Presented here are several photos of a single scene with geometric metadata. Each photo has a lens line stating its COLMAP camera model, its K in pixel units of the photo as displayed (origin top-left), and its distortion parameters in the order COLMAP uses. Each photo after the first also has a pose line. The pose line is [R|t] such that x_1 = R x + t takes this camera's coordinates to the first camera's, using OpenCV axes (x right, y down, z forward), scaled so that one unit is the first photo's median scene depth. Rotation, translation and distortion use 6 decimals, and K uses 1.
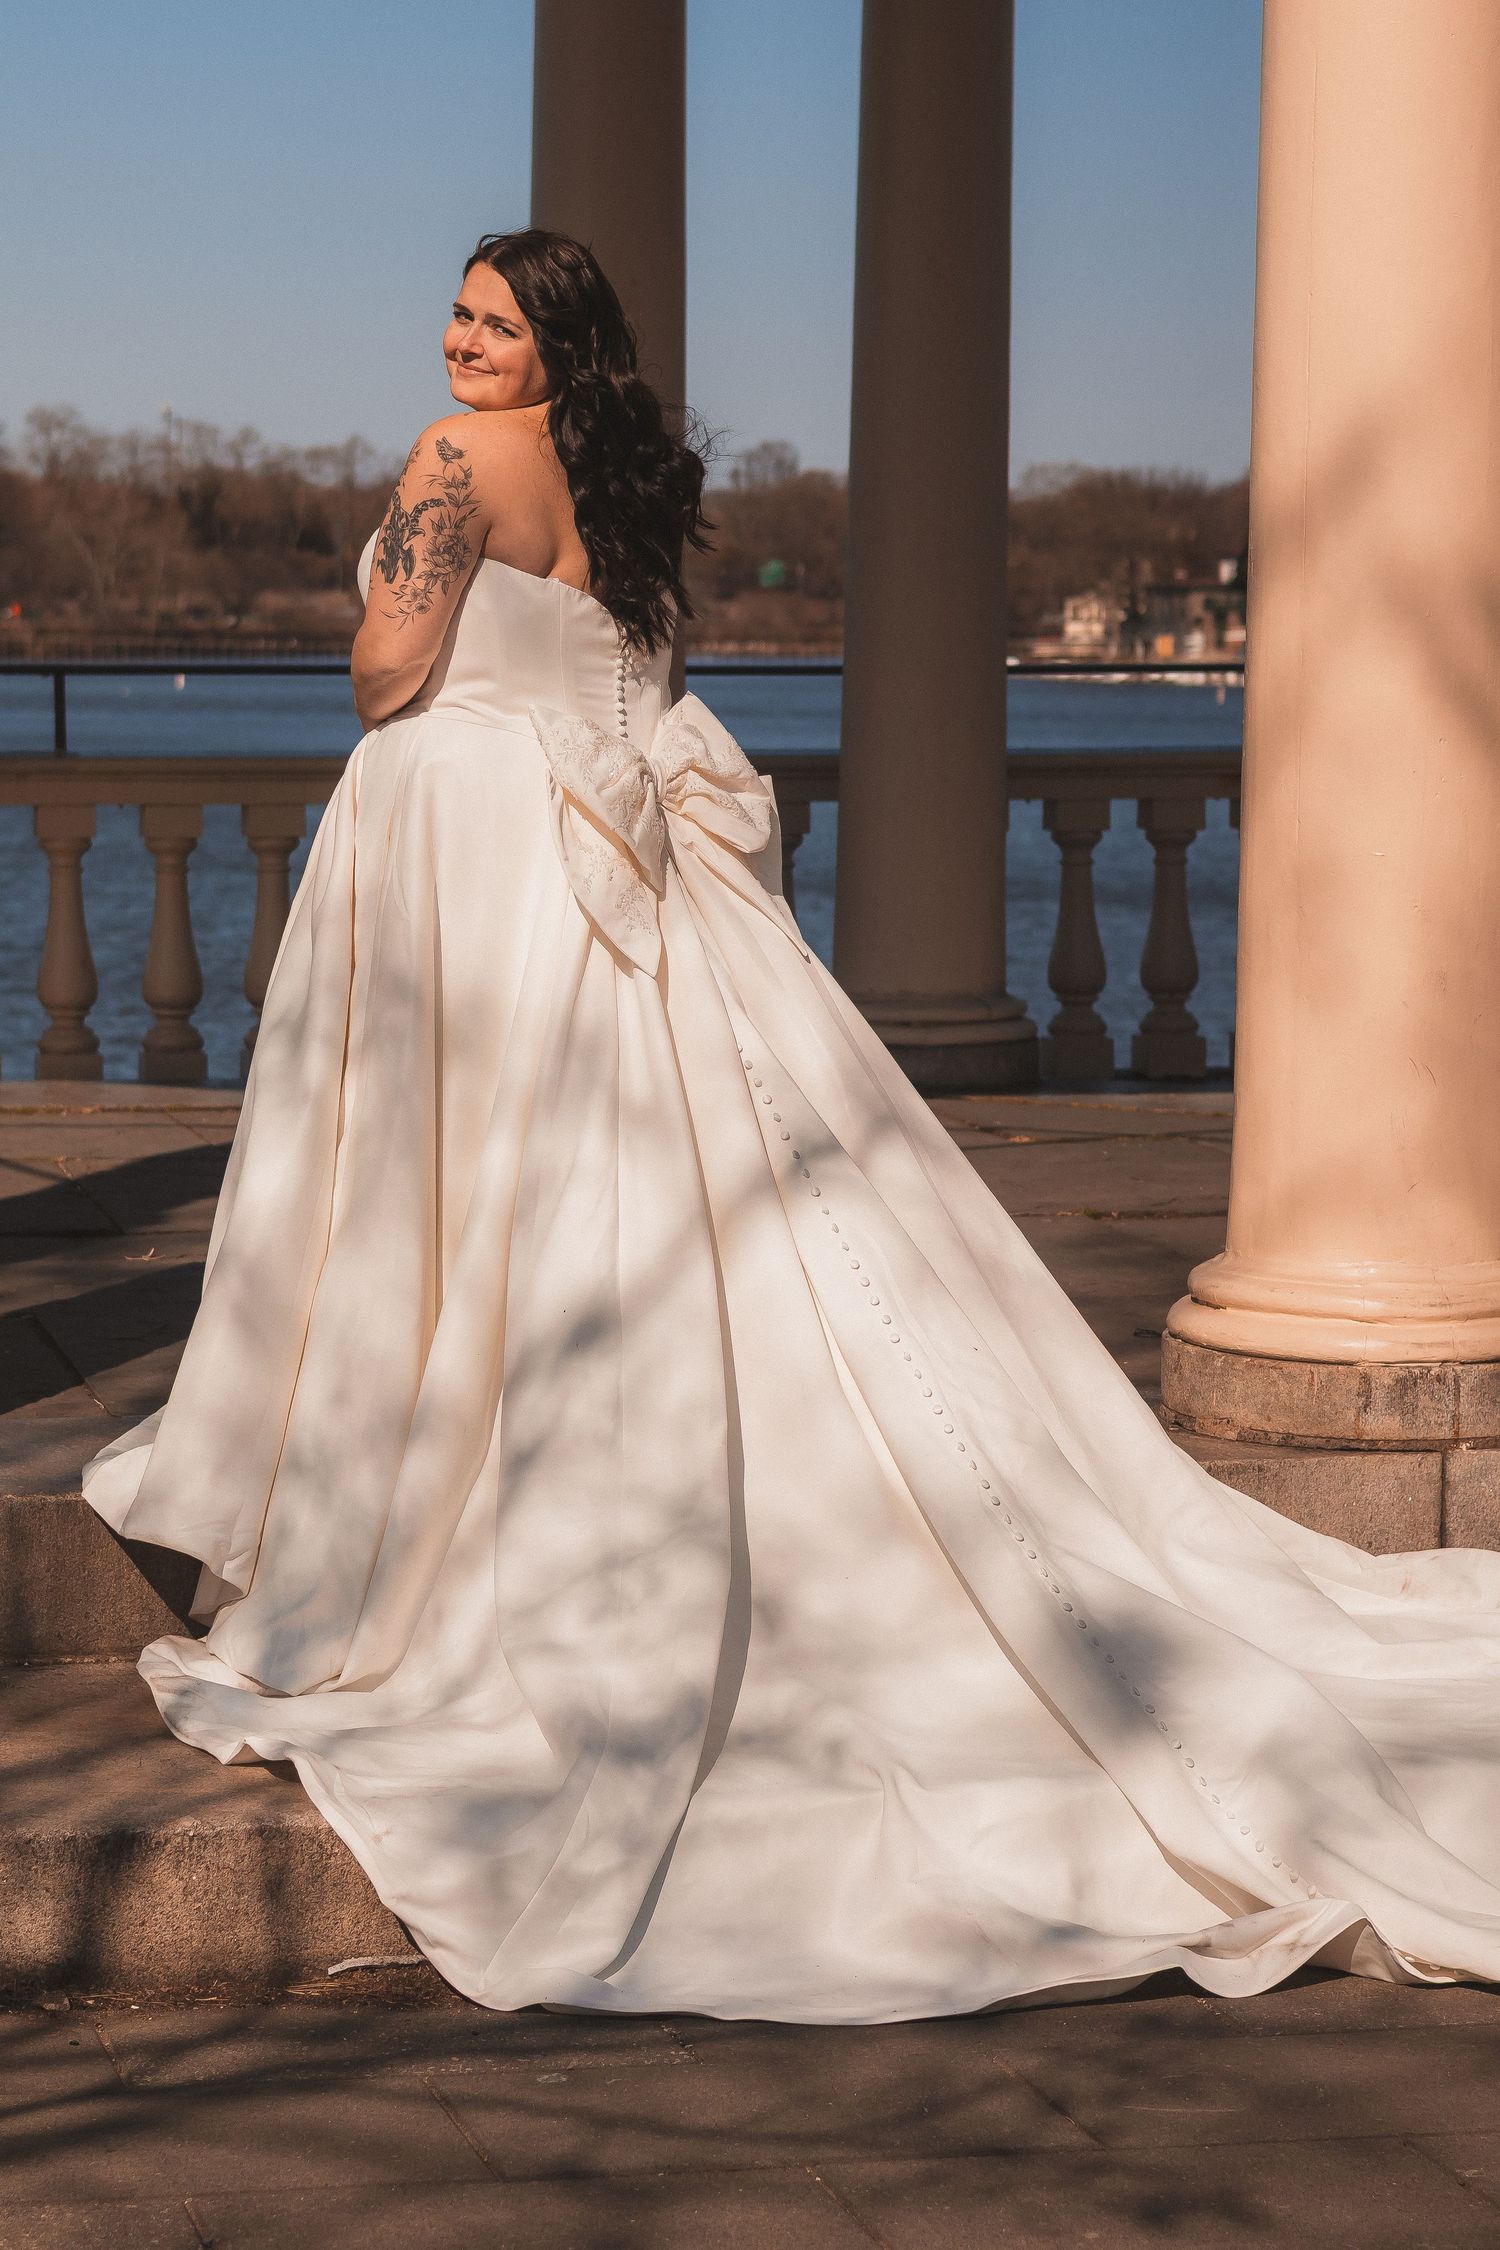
lens RADIAL K [[5247.0, 0, 750.2], [0, 5247.0, 1124.9], [0, 0, 1]] dist [-0.078481, -0.082485]
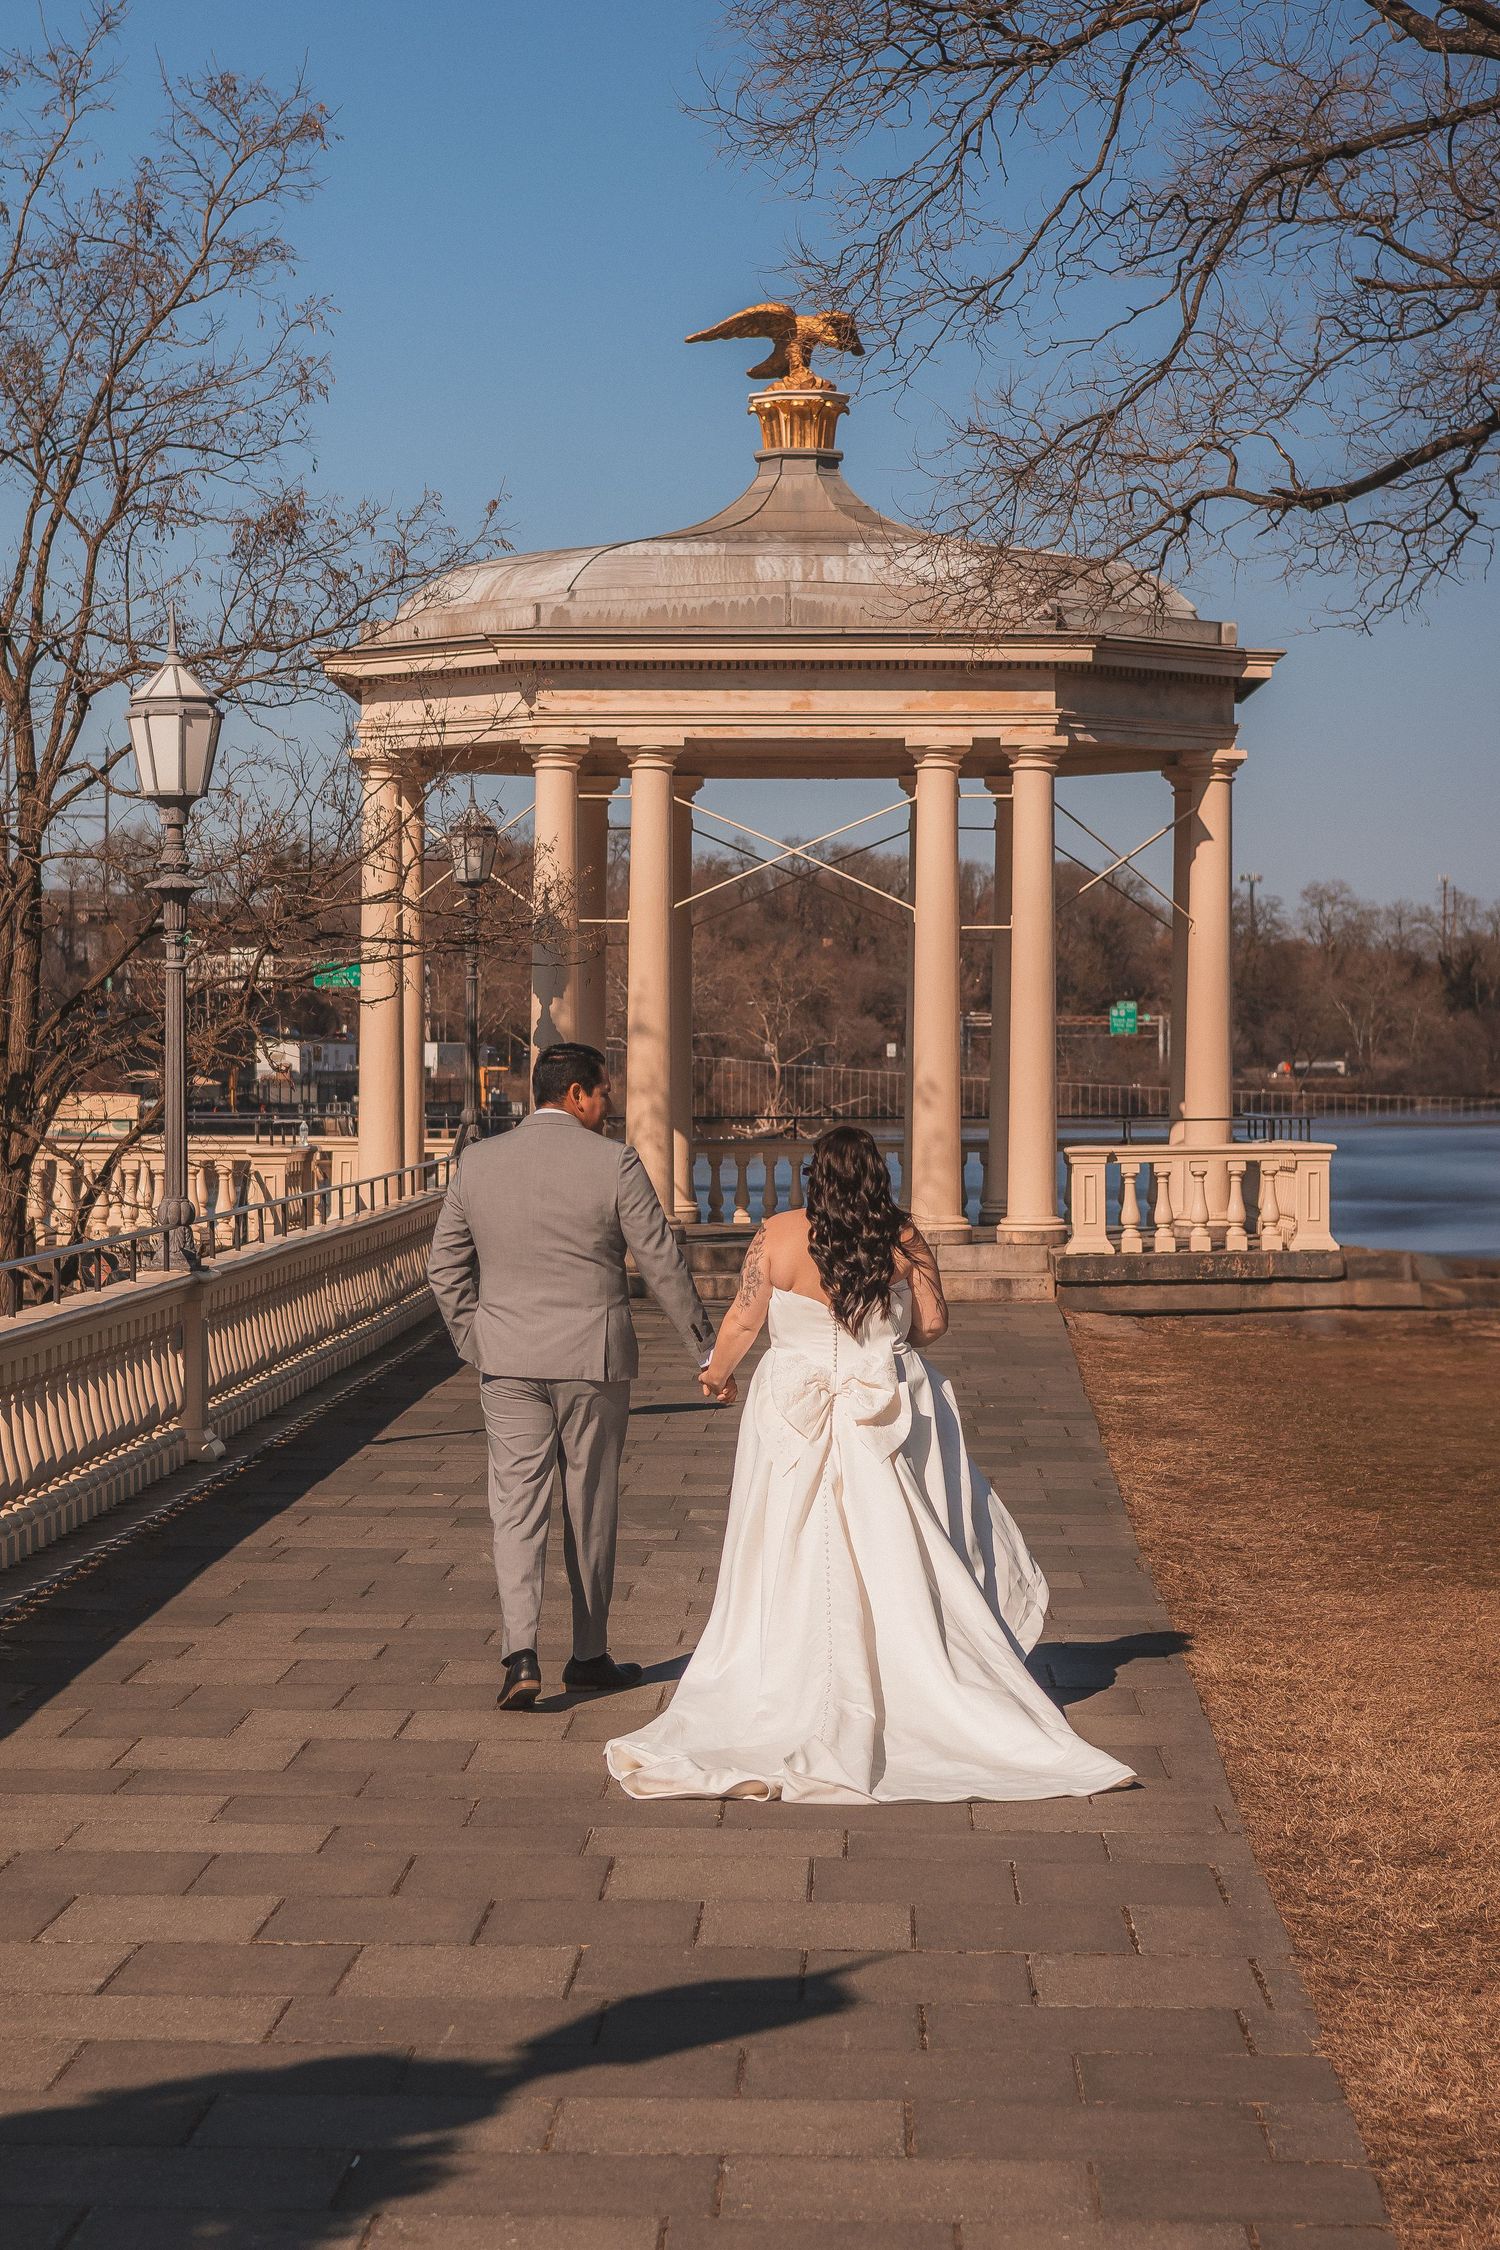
lens RADIAL K [[5106.6, 0, 748.7], [0, 5106.6, 1126.2], [0, 0, 1]] dist [-0.012439, 0.850575]
pose [[0.967775, -0.005129, -0.251764, 1.254275], [-0.016459, 0.996366, -0.083569, 0.366555], [0.251278, 0.085020, 0.964174, -4.092405]]
